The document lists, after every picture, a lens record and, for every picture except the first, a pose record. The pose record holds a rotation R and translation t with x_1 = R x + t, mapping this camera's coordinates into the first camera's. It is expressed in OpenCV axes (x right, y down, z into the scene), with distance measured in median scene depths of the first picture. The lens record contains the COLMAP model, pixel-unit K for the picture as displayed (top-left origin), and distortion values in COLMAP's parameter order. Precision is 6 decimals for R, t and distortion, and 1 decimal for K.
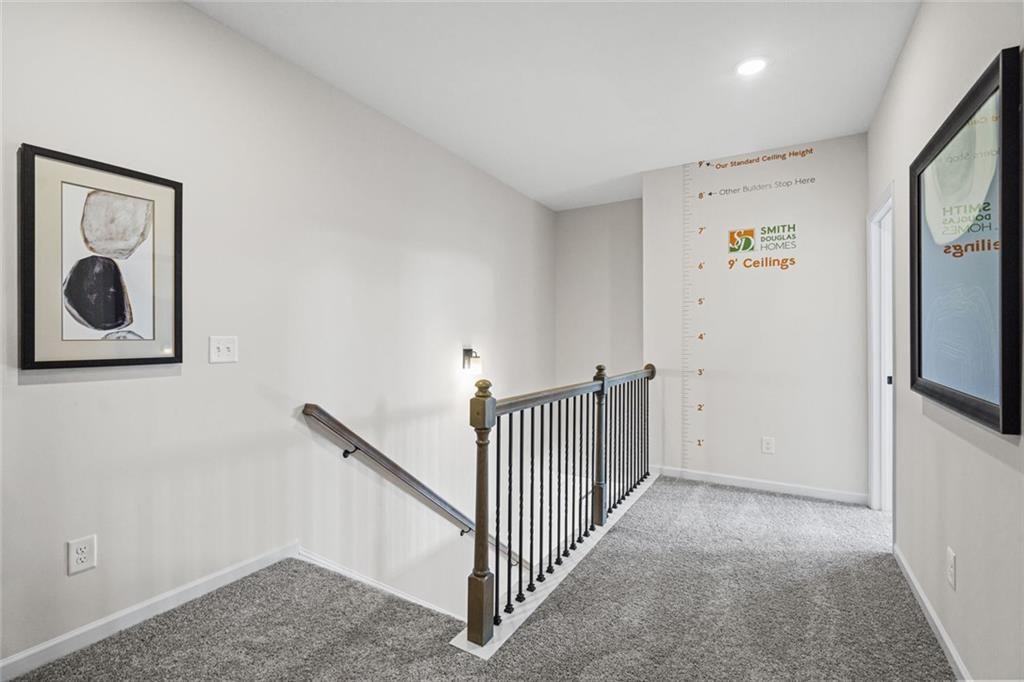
lens RADIAL K [[448.7, 0, 512.0], [0, 448.7, 341.0], [0, 0, 1]] dist [0.000157, 0.000059]
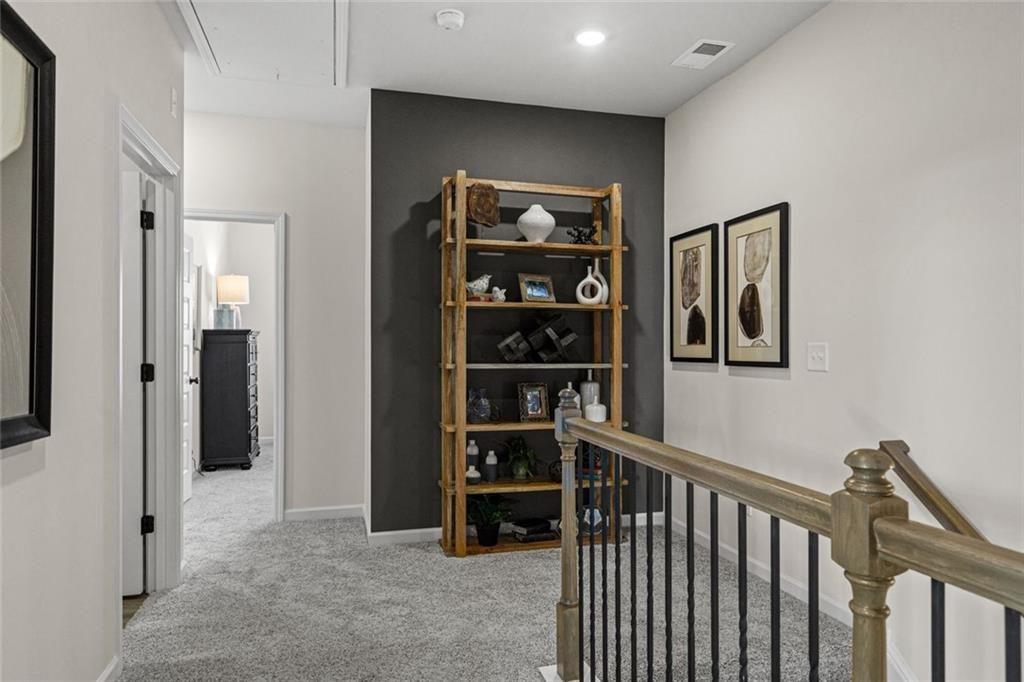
lens RADIAL K [[640.4, 0, 512.0], [0, 640.4, 341.0], [0, 0, 1]] dist [0.001430, 0.000405]
pose [[-0.712454, -0.006893, -0.701685, 0.886587], [-0.007344, 0.999970, -0.002366, -0.008911], [0.701681, 0.003467, -0.712483, 1.796054]]
